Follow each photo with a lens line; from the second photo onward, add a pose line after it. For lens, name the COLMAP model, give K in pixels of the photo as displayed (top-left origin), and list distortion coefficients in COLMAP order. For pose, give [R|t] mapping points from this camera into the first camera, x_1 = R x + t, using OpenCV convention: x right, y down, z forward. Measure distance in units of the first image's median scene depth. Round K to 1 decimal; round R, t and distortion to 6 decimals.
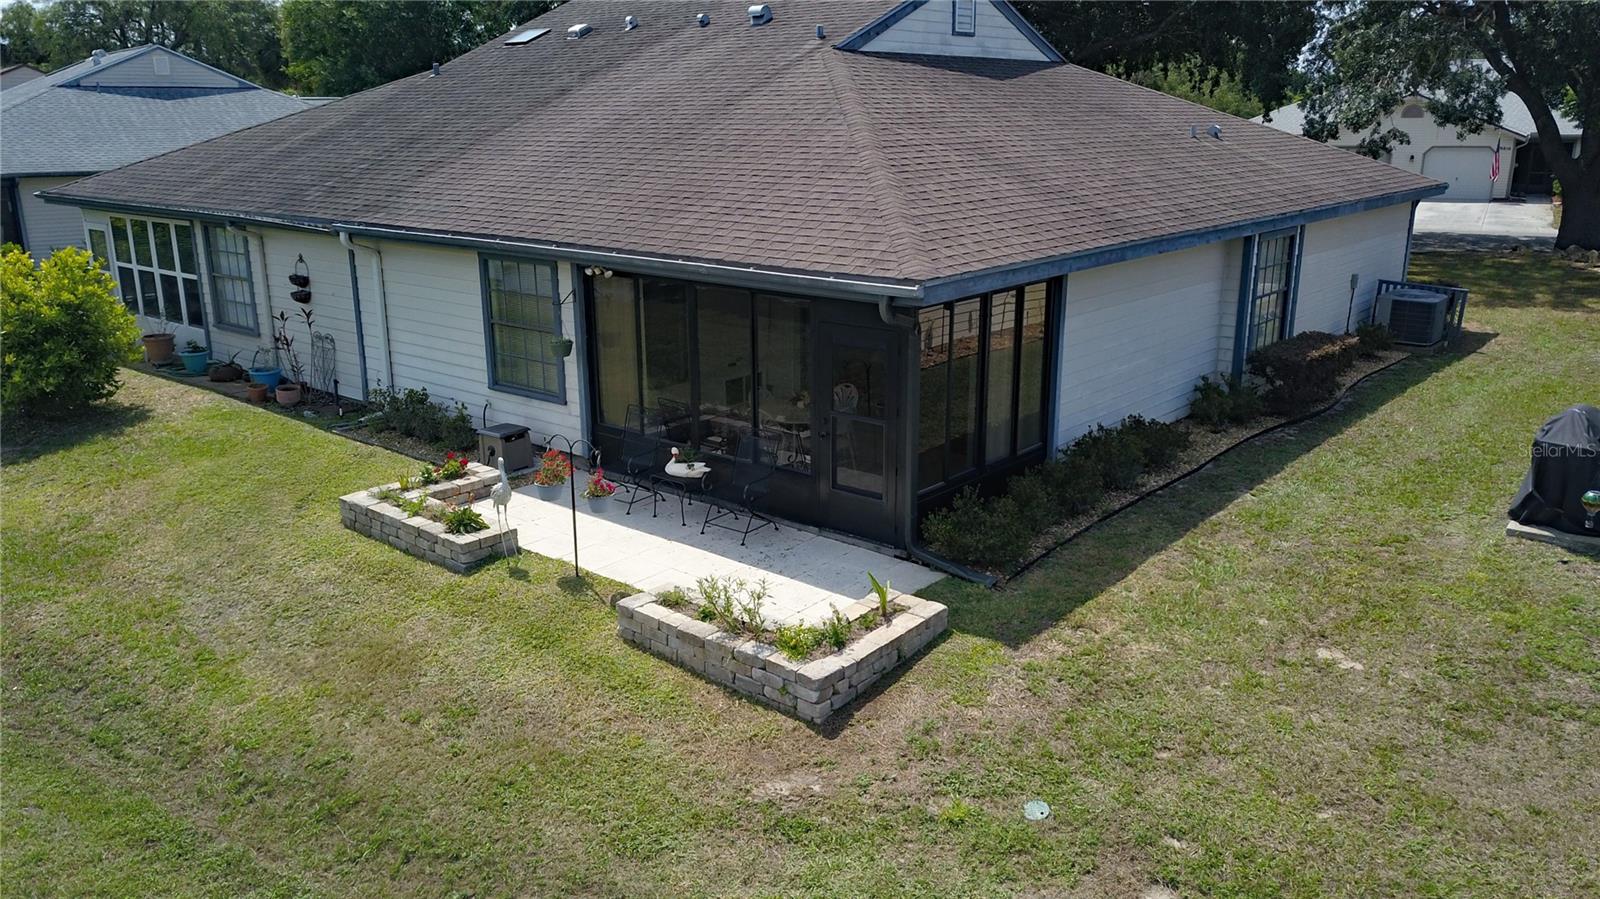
lens RADIAL K [[1227.9, 0, 800.0], [0, 1227.9, 449.5], [0, 0, 1]] dist [0.053536, -0.105780]
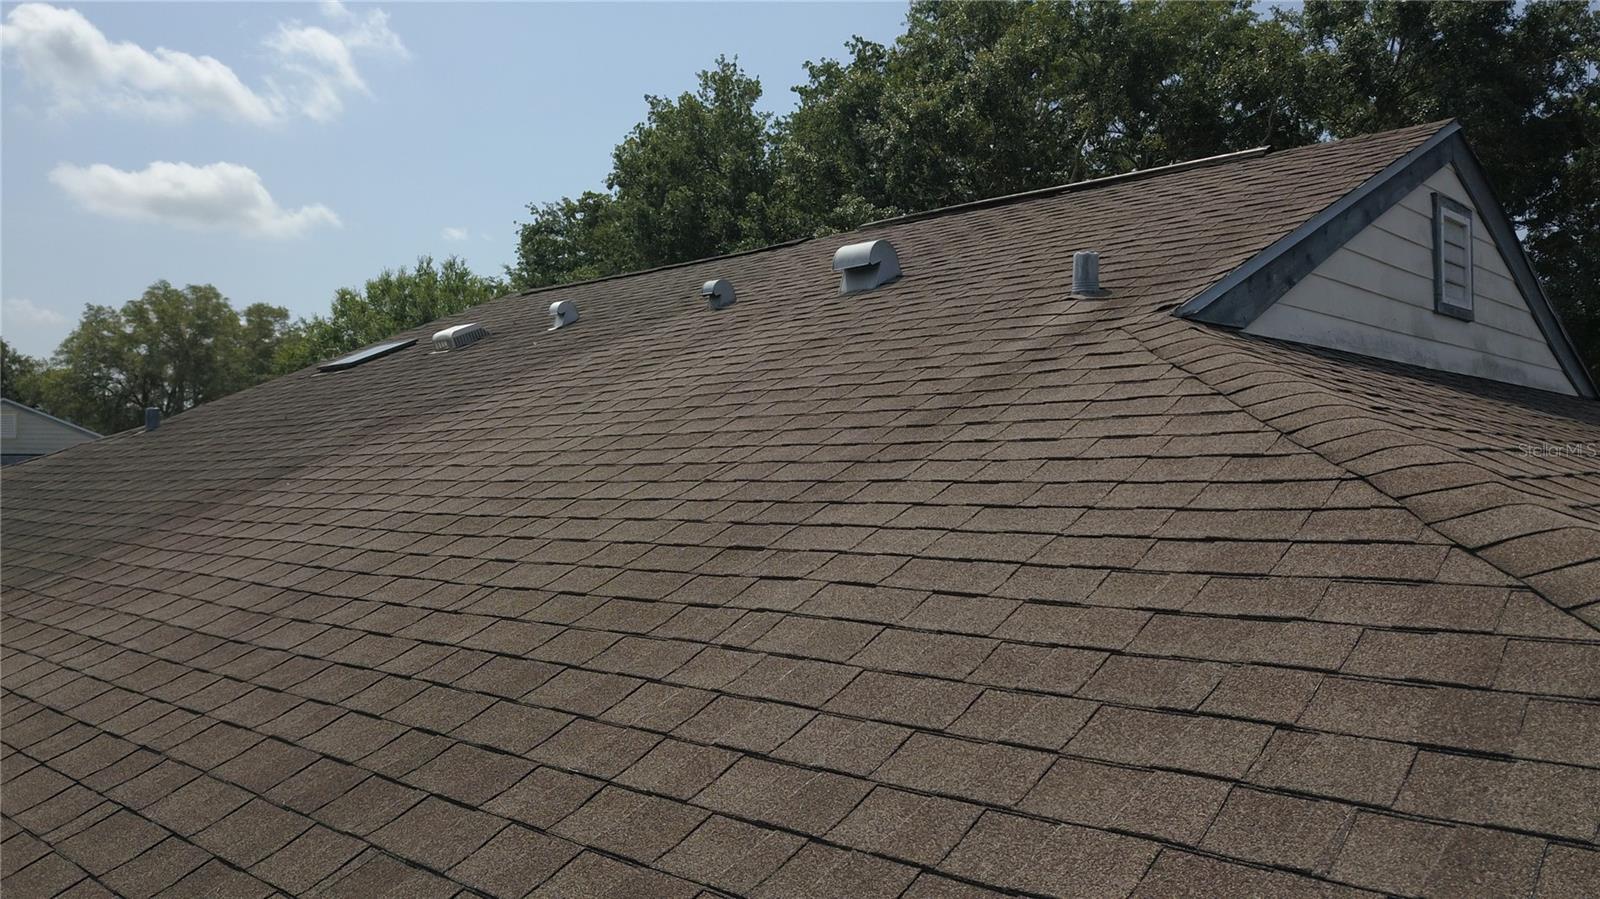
lens RADIAL K [[1227.9, 0, 800.0], [0, 1227.9, 449.5], [0, 0, 1]] dist [0.053536, -0.105780]
pose [[0.998054, 0.000283, -0.062351, -0.037563], [-0.017913, 0.959136, -0.282377, -0.255051], [0.059723, 0.282945, 0.957275, 0.857848]]
